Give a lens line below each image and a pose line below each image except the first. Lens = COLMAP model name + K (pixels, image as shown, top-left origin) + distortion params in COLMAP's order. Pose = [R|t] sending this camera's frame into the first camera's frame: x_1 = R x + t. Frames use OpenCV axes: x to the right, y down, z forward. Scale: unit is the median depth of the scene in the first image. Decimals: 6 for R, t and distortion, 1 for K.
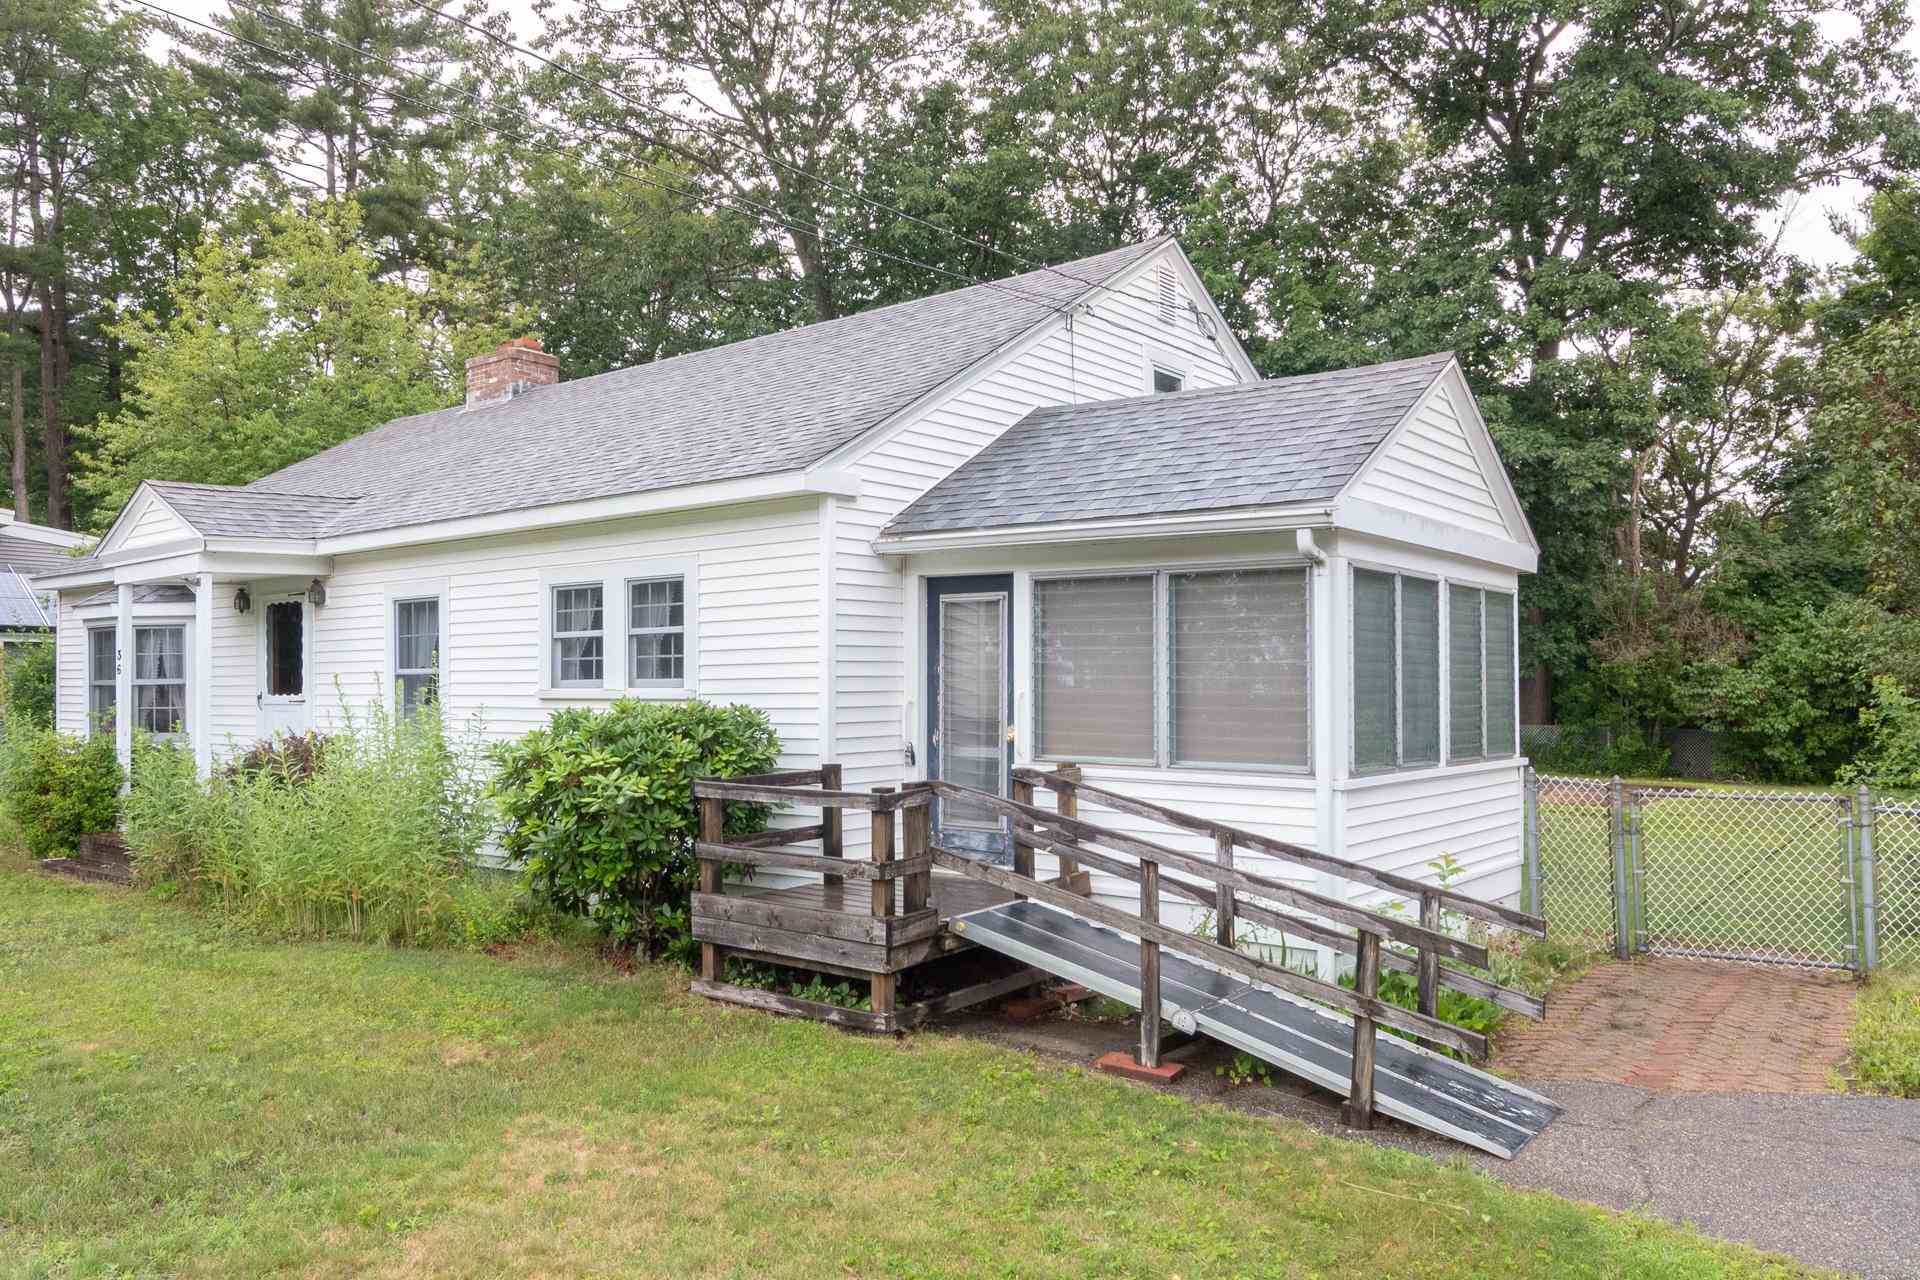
lens RADIAL K [[1430.3, 0, 902.7], [0, 1430.3, 680.2], [0, 0, 1]] dist [0.002133, -0.012636]
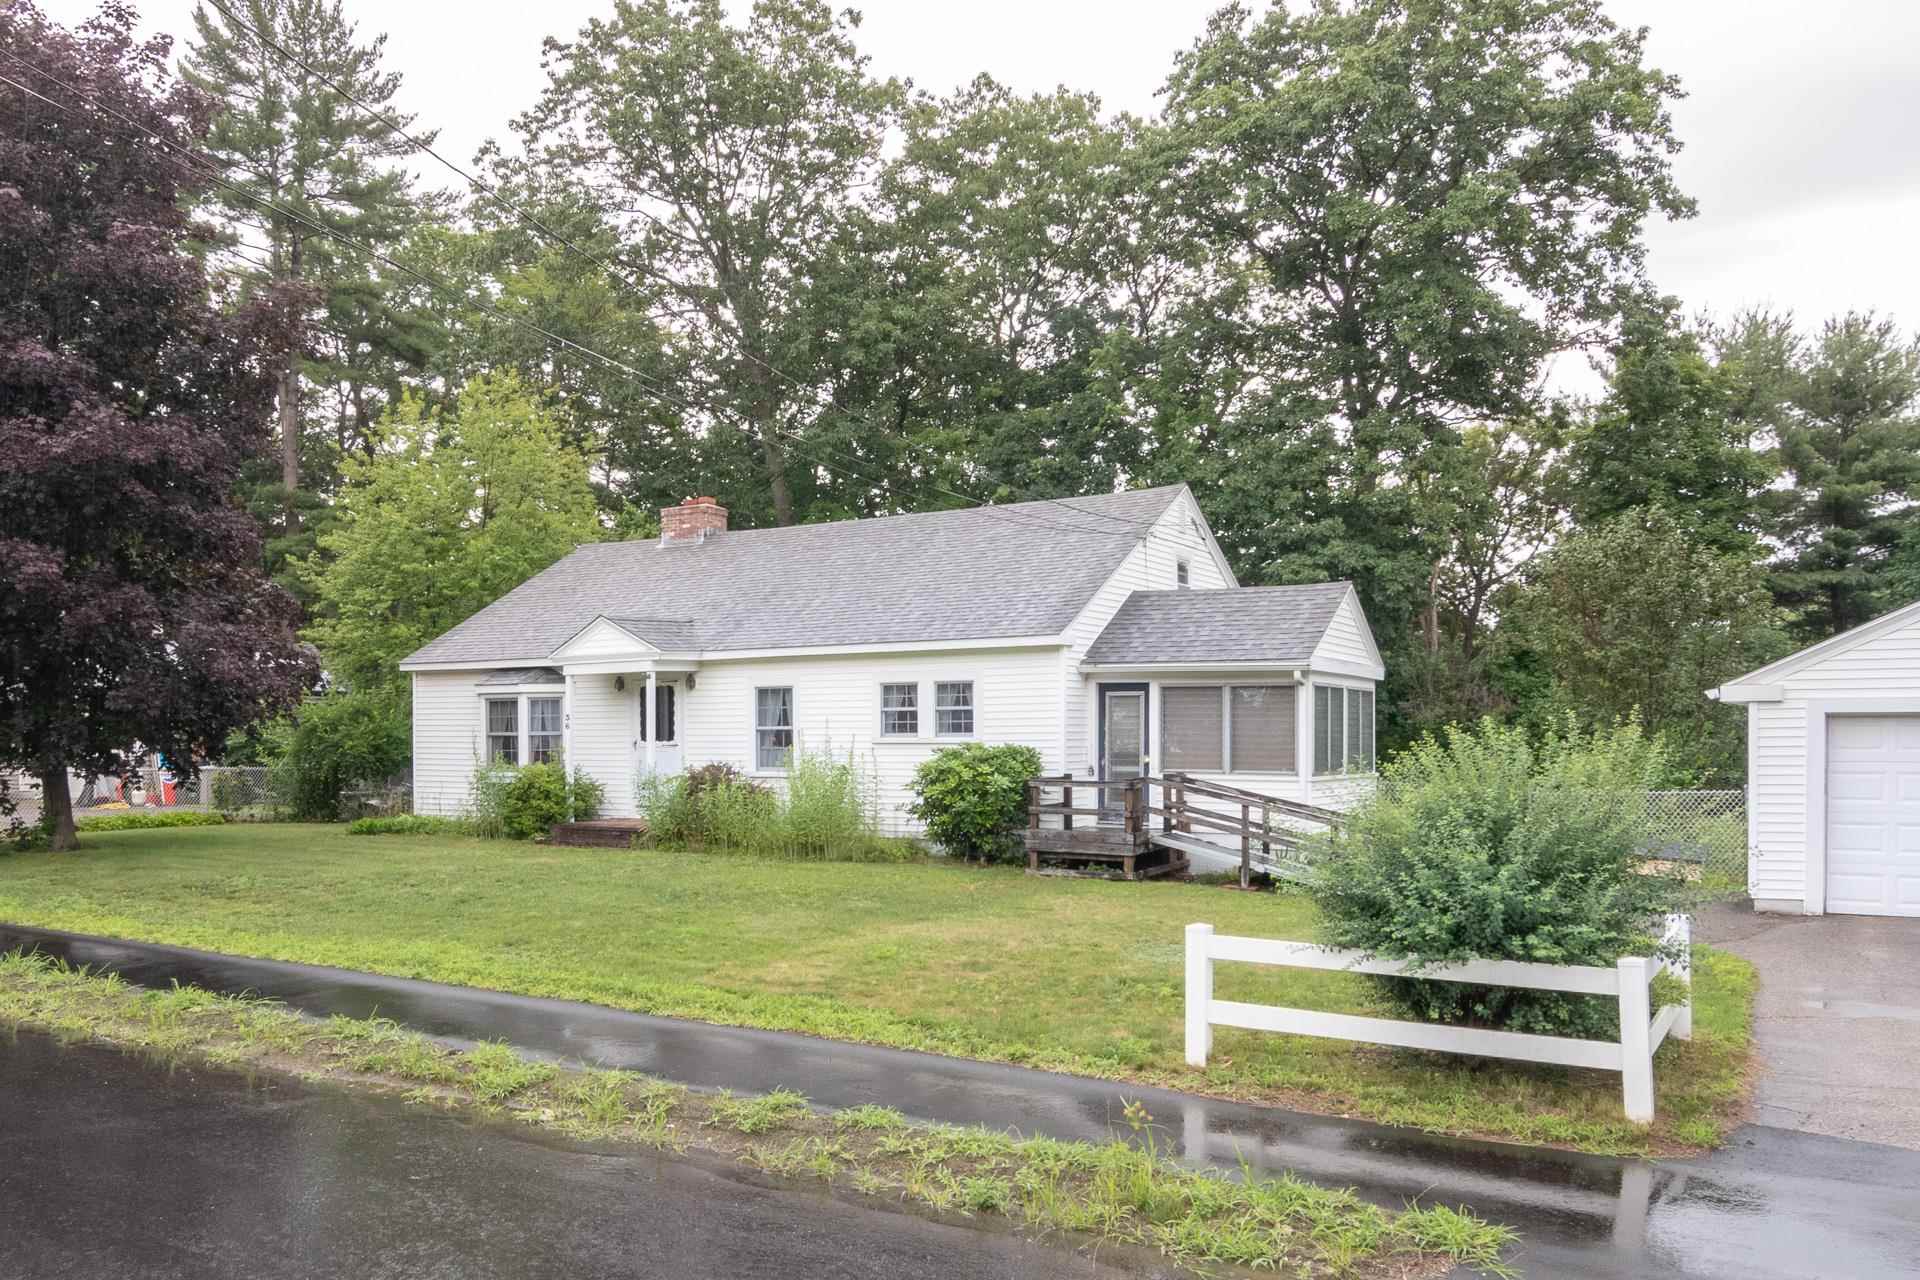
lens RADIAL K [[1430.3, 0, 884.7], [0, 1430.3, 777.3], [0, 0, 1]] dist [0.002133, -0.012636]
pose [[0.994153, -0.001771, 0.107964, -0.394874], [-0.001734, 0.999475, 0.032355, -0.002810], [-0.107964, -0.032353, 0.993628, -0.774241]]
